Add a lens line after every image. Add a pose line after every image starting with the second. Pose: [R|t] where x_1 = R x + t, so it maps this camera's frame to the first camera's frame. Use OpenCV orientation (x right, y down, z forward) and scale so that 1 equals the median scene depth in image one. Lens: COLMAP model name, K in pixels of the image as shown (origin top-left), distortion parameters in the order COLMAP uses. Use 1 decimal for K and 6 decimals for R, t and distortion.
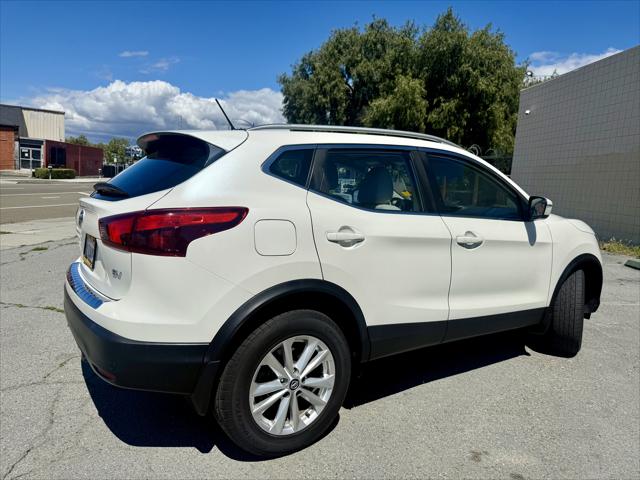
lens RADIAL K [[456.3, 0, 320.0], [0, 456.3, 240.0], [0, 0, 1]] dist [0.036710, -0.061099]
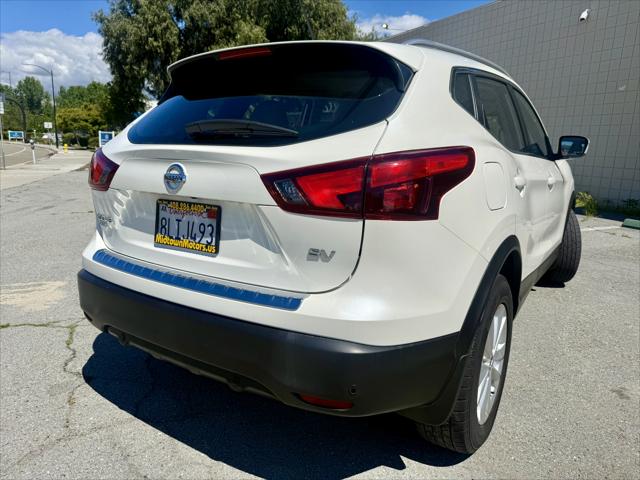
lens RADIAL K [[456.3, 0, 320.0], [0, 456.3, 240.0], [0, 0, 1]] dist [0.036710, -0.061099]
pose [[0.926381, -0.101526, 0.362645, -0.055688], [0.067594, 0.992162, 0.105096, -0.001535], [-0.370472, -0.072846, 0.925983, 0.031181]]
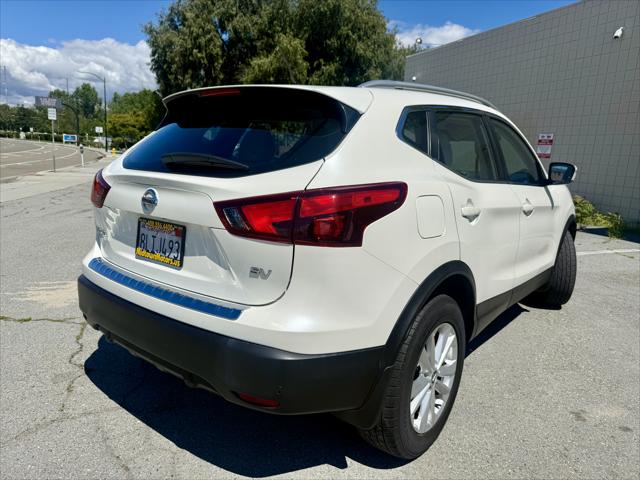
lens RADIAL K [[456.3, 0, 320.0], [0, 456.3, 240.0], [0, 0, 1]] dist [0.036710, -0.061099]
pose [[0.955600, -0.059738, 0.288547, -0.047032], [0.036968, 0.995803, 0.083729, -0.003410], [-0.292338, -0.069344, 0.953798, 0.020120]]
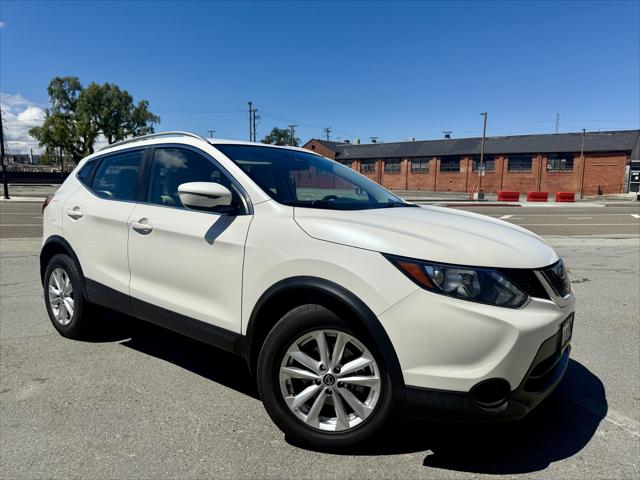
lens RADIAL K [[450.6, 0, 320.0], [0, 450.6, 240.0], [0, 0, 1]] dist [0.132206, -0.205268]
pose [[0.295735, 0.056539, -0.953595, 0.158703], [-0.110553, 0.993565, 0.024623, -0.004322], [0.948851, 0.098141, 0.300083, 0.116927]]
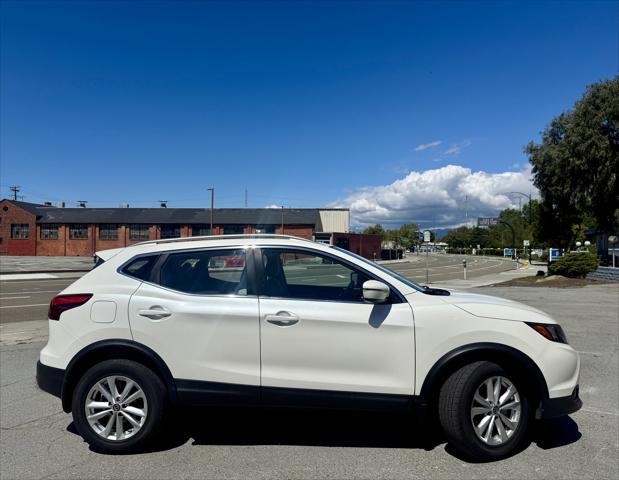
lens RADIAL K [[452.7, 0, 295.1], [0, 452.7, 239.1], [0, 0, 1]] dist [0.097353, -0.174367]
pose [[0.778040, -0.077065, -0.623470, 0.121243], [-0.031877, 0.986326, -0.161696, -0.001541], [0.627405, 0.145680, 0.764944, 0.008169]]
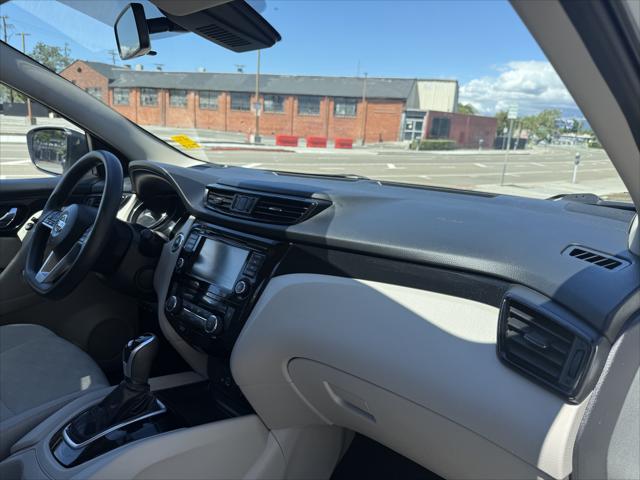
lens RADIAL K [[458.9, 0, 320.0], [0, 458.9, 240.0], [0, 0, 1]] dist [0.046838, -0.123220]
pose [[0.630353, 0.152970, -0.761088, 0.072096], [-0.112665, 0.988041, 0.105273, -0.035139], [0.768090, 0.019389, 0.640049, 0.312942]]
